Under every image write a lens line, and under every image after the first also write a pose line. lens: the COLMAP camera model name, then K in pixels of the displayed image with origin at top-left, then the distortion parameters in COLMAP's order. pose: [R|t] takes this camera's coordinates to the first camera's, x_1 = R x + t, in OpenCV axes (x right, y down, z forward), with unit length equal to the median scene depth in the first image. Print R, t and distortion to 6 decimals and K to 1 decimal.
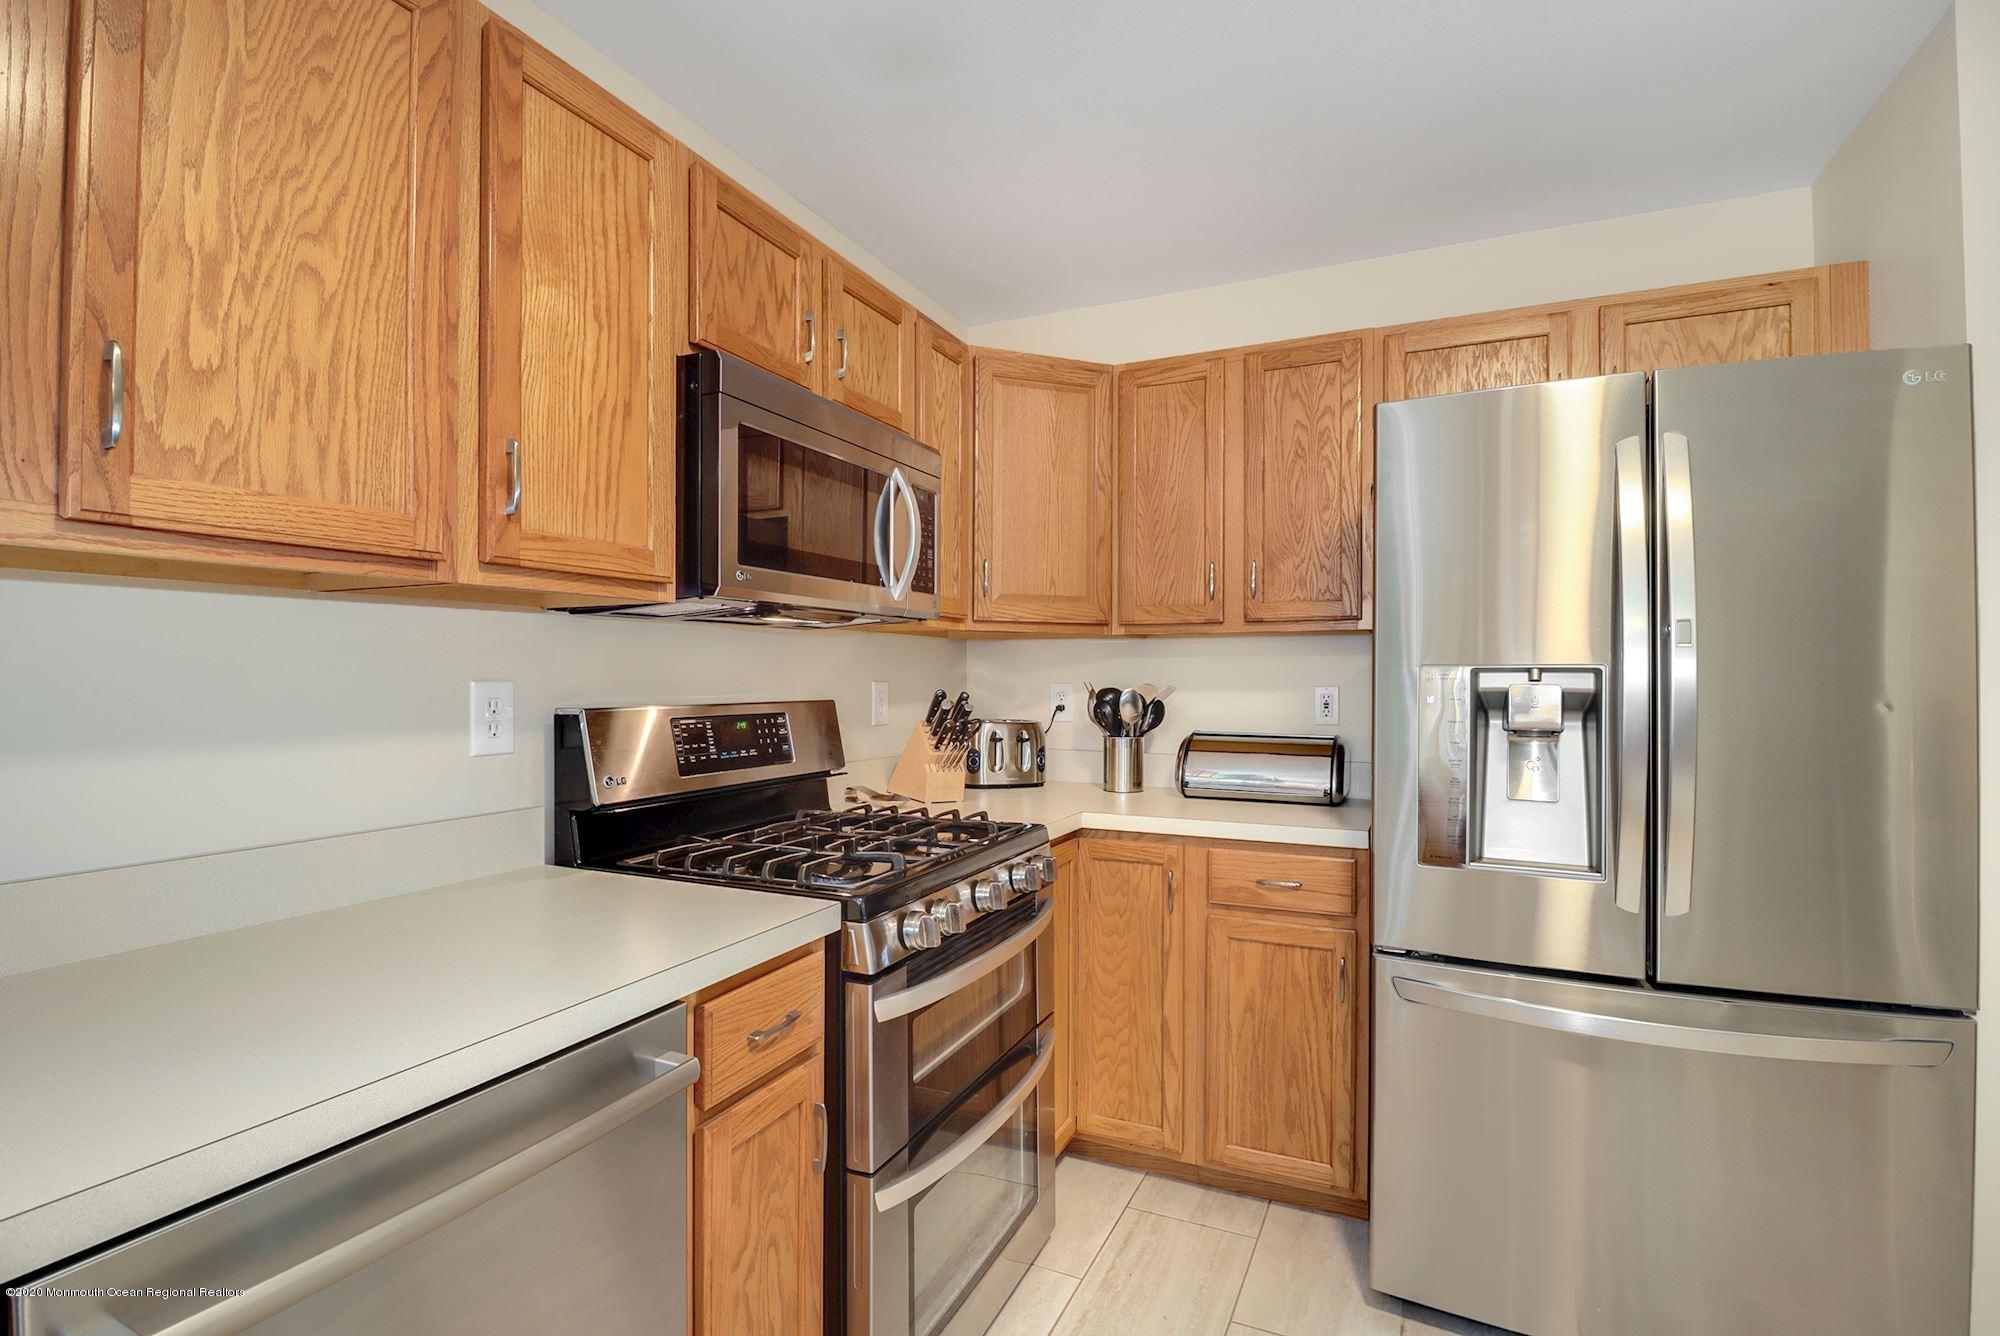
lens RADIAL K [[924.2, 0, 993.3], [0, 924.2, 670.3], [0, 0, 1]] dist [-0.018452, -0.003614]
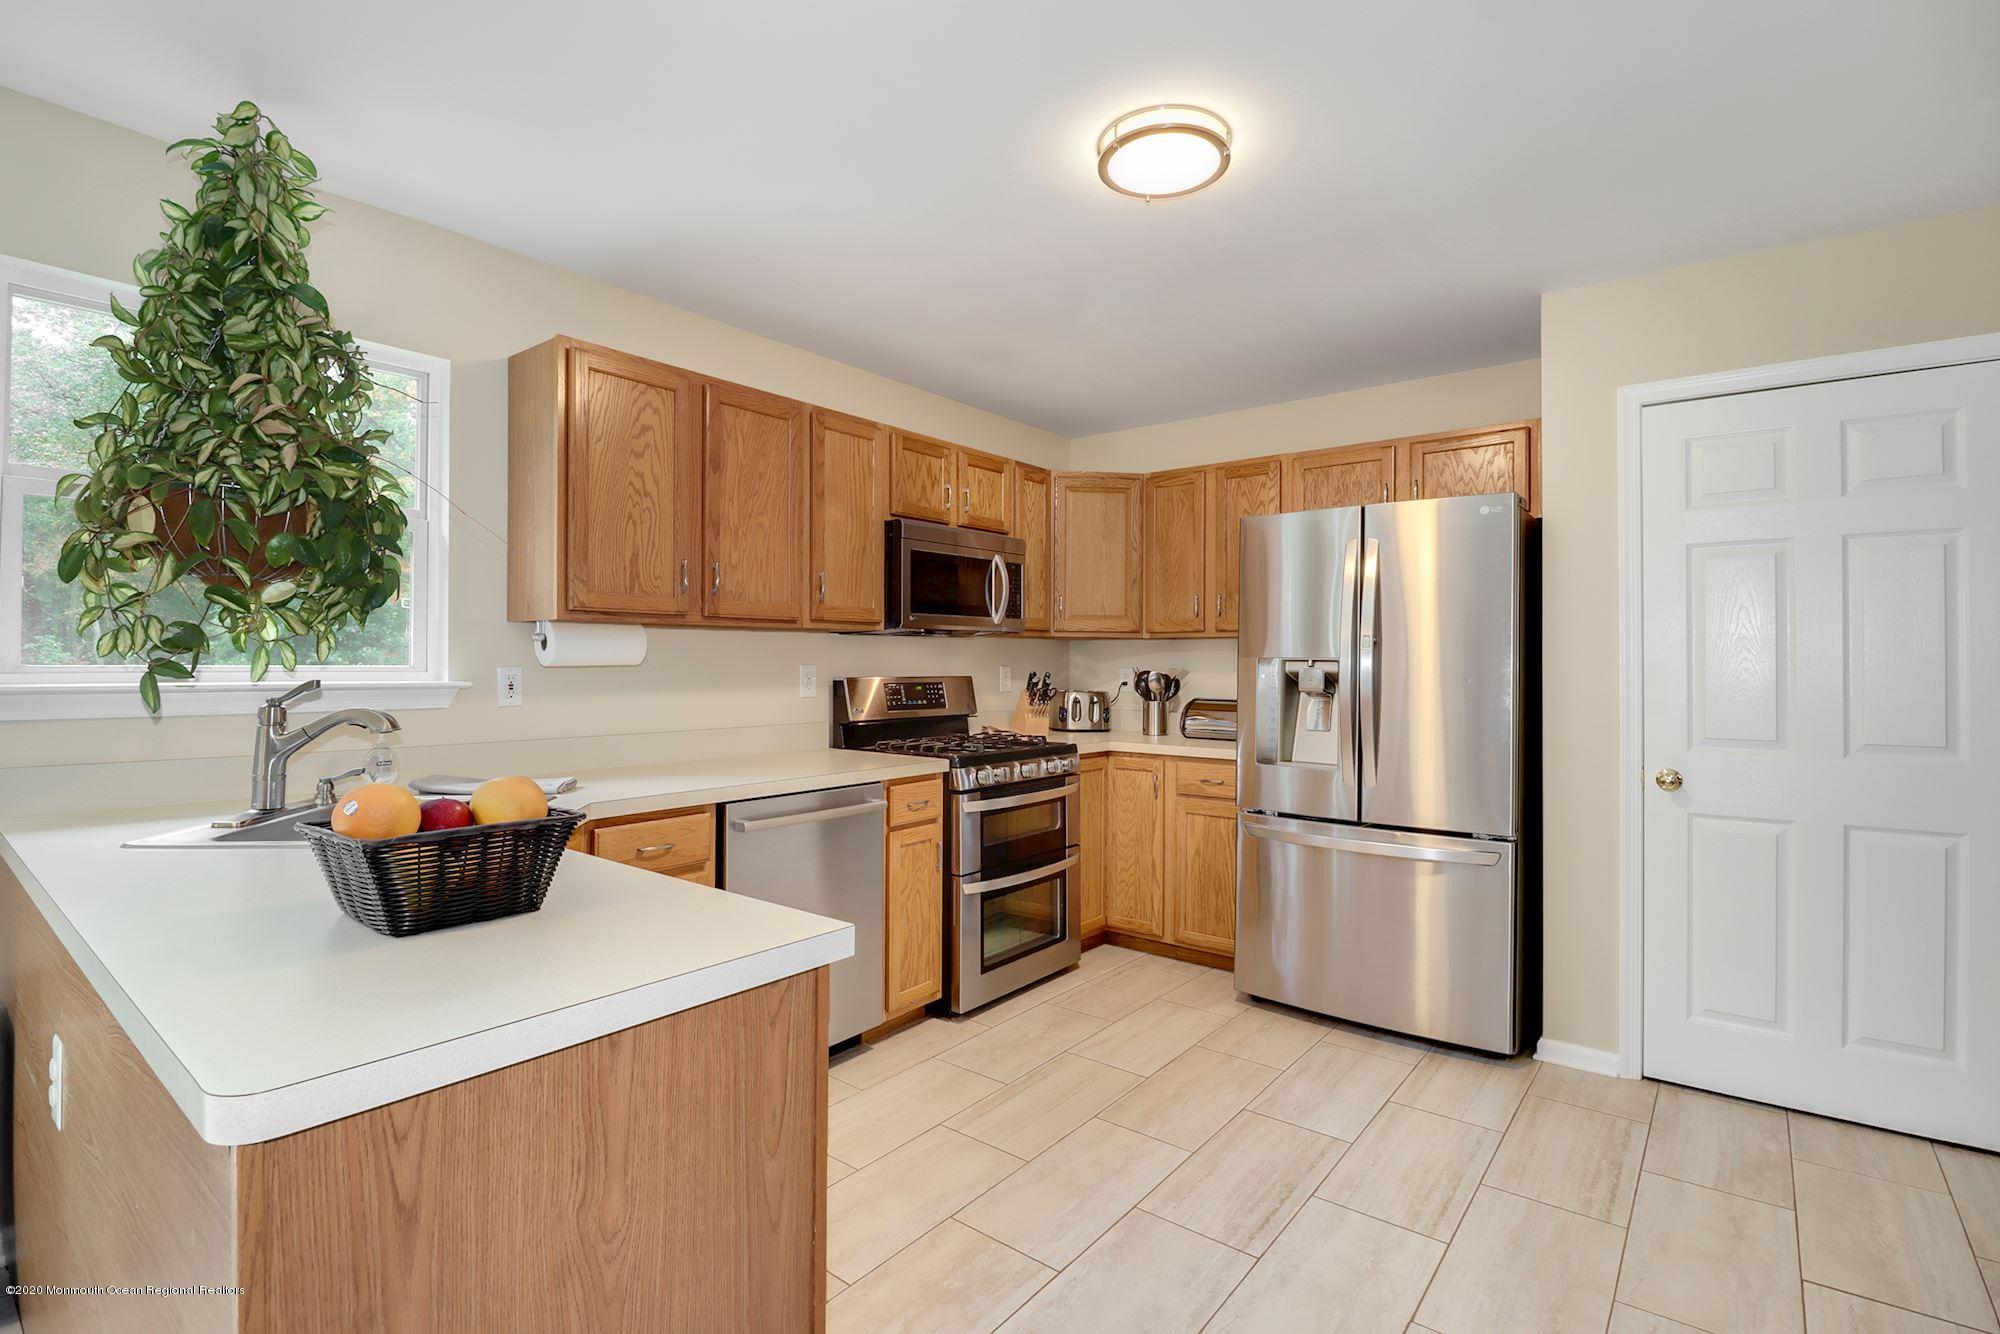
lens RADIAL K [[924.2, 0, 997.1], [0, 924.2, 666.2], [0, 0, 1]] dist [-0.018452, -0.003614]
pose [[0.971531, 0.003384, -0.236887, 0.364367], [-0.000884, 0.999943, 0.010659, -0.008153], [0.236910, -0.010146, 0.971479, -0.897793]]
